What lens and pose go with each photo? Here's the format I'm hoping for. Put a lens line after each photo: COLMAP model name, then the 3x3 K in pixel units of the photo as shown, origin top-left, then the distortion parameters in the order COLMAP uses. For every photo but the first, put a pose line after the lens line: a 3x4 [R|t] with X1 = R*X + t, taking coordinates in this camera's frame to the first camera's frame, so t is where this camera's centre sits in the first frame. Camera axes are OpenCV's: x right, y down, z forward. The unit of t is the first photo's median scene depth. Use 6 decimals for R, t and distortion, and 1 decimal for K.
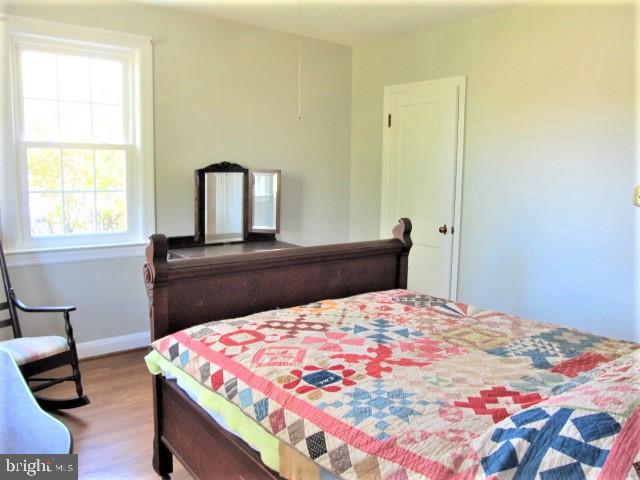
lens RADIAL K [[541.4, 0, 323.1], [0, 541.4, 237.5], [0, 0, 1]] dist [-0.050312, 0.004847]
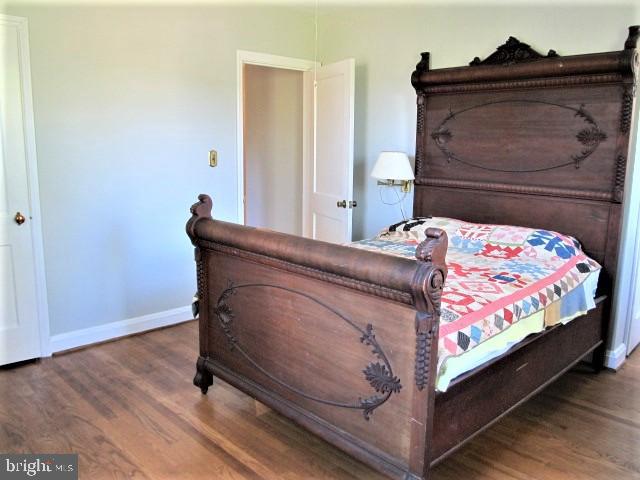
lens RADIAL K [[526.6, 0, 319.3], [0, 526.6, 238.3], [0, 0, 1]] dist [-0.031266, 0.007512]
pose [[-0.116534, -0.192721, 0.974309, -0.884729], [0.119638, 0.971126, 0.206401, -0.148010], [-0.985955, 0.140617, -0.090112, 1.032672]]
